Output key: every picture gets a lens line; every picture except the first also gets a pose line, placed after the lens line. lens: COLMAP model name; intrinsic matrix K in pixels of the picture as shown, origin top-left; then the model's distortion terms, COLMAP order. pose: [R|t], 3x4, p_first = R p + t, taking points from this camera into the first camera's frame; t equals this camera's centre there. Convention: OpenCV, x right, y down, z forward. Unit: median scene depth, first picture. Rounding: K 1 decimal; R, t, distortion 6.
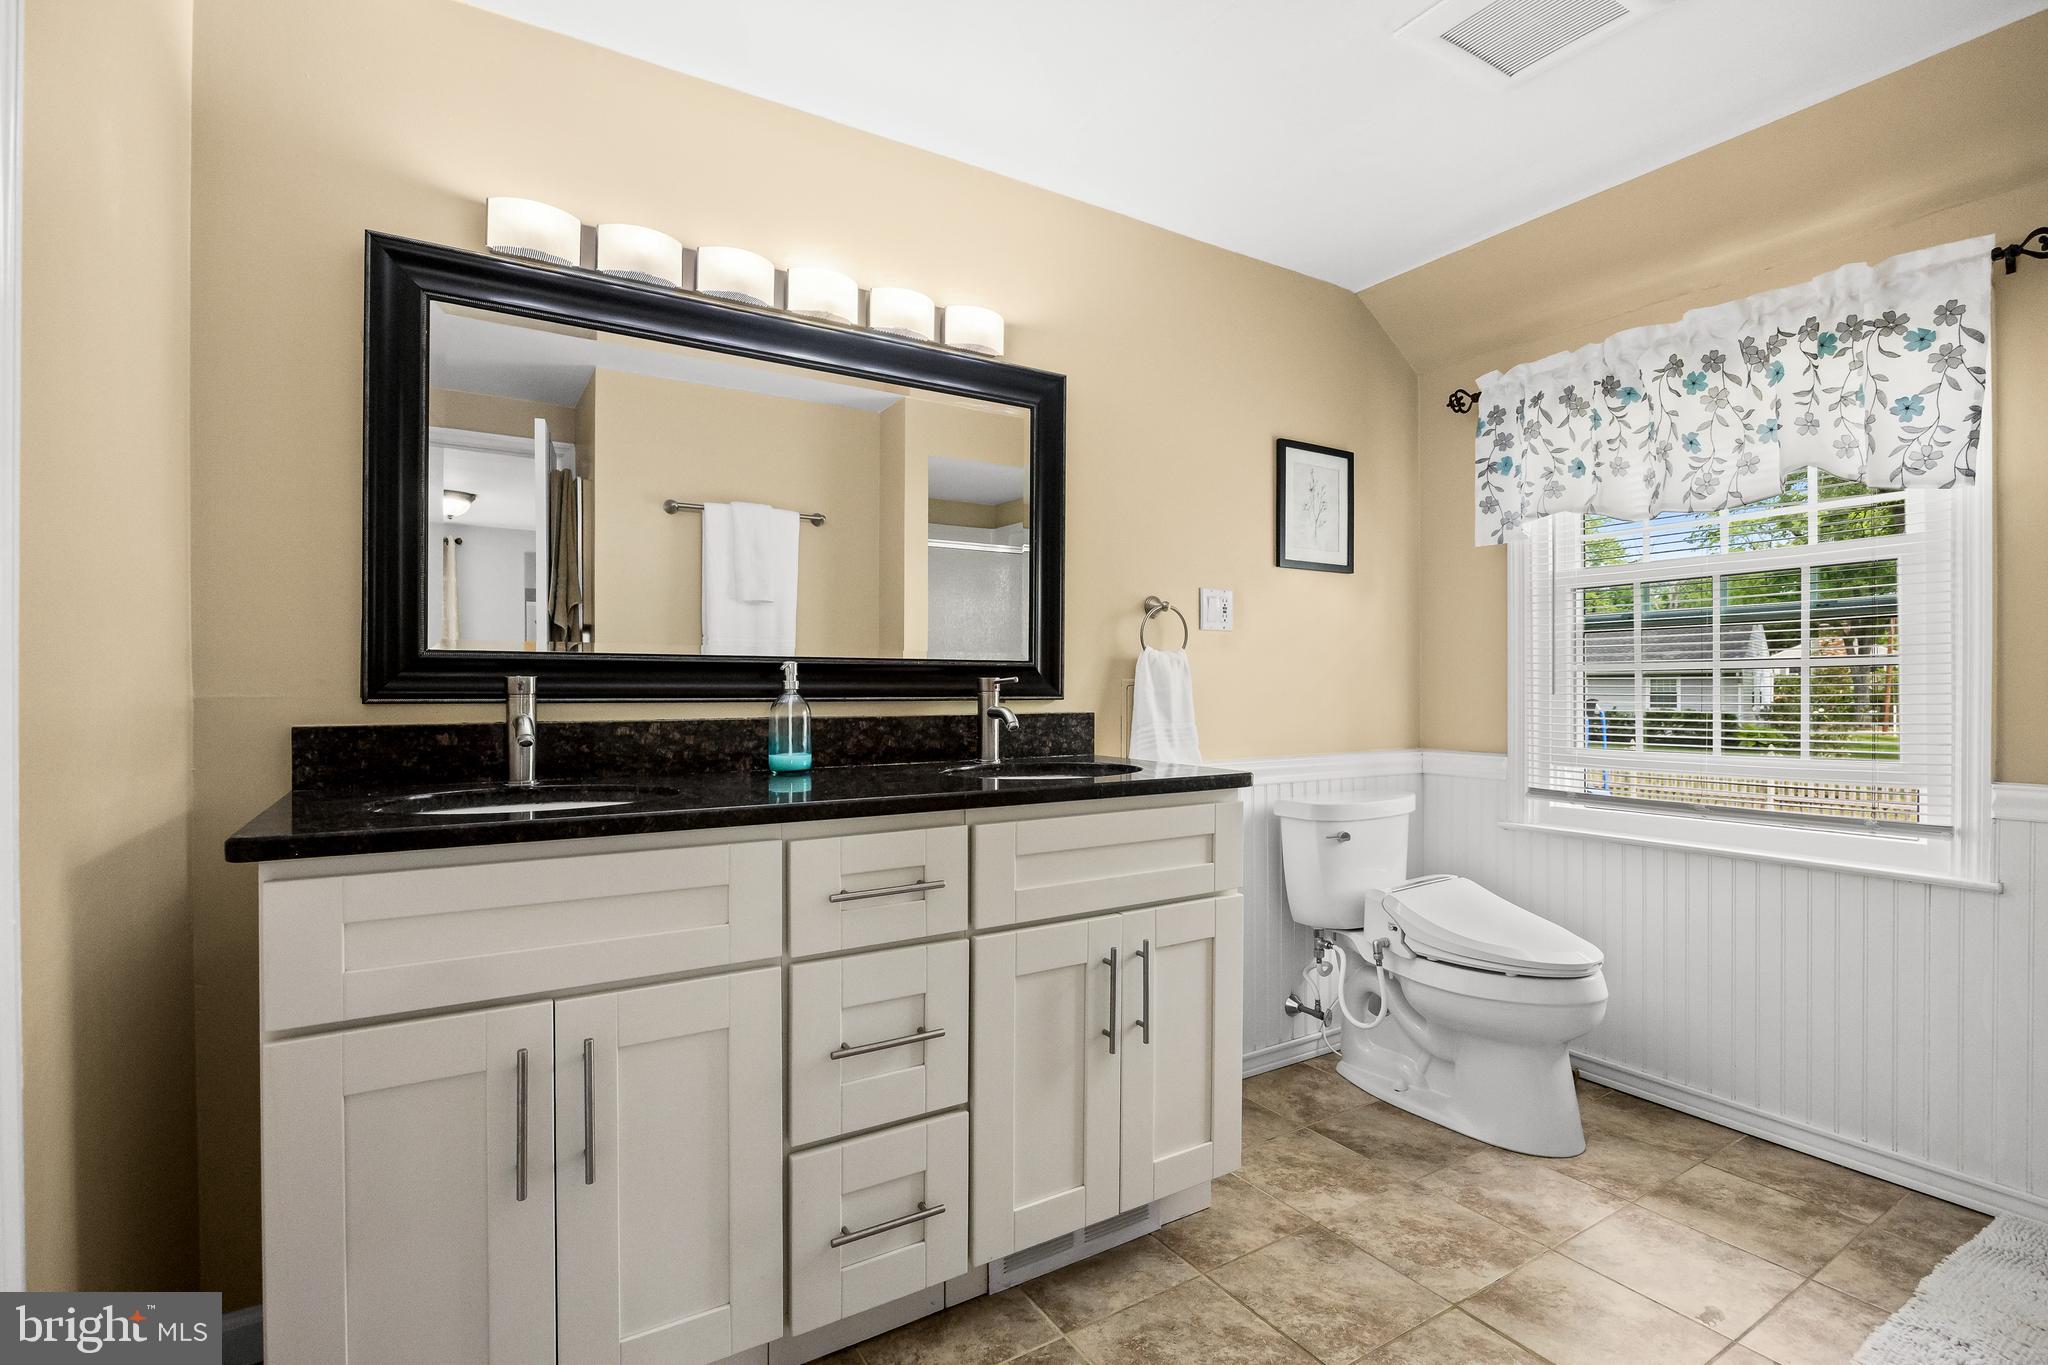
lens RADIAL K [[943.7, 0, 1020.6], [0, 943.7, 687.8], [0, 0, 1]] dist [0.003021, -0.001151]
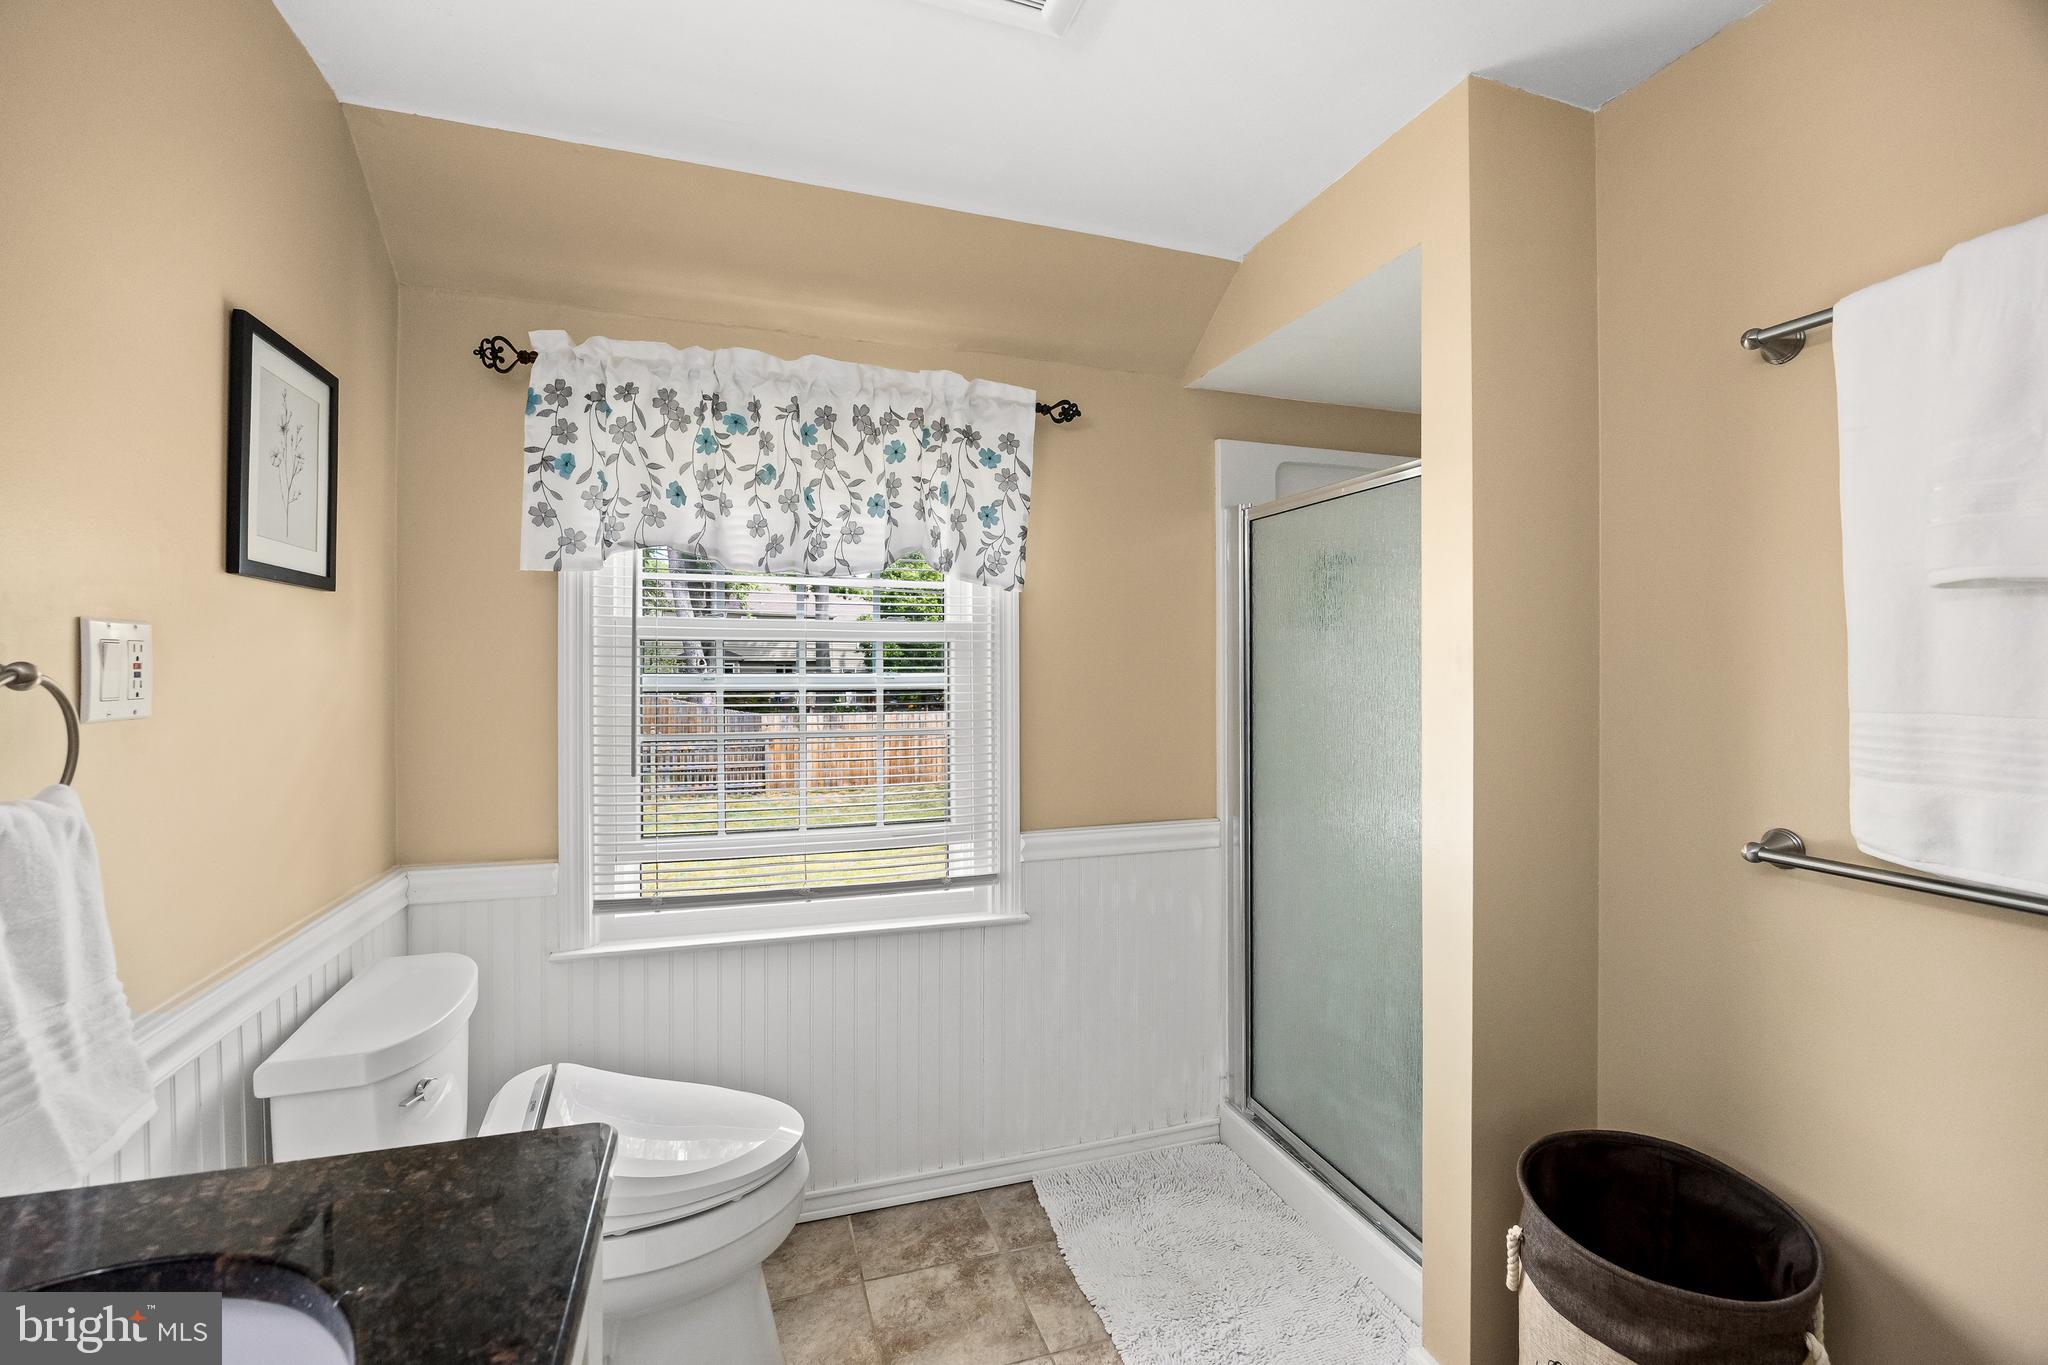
lens RADIAL K [[884.5, 0, 1027.5], [0, 884.5, 668.4], [0, 0, 1]] dist [-0.019425, -0.000174]
pose [[0.227674, 0.000738, 0.973737, -0.073833], [0.001526, 0.999998, -0.001115, -0.089536], [-0.973736, 0.001740, 0.227672, 0.576605]]
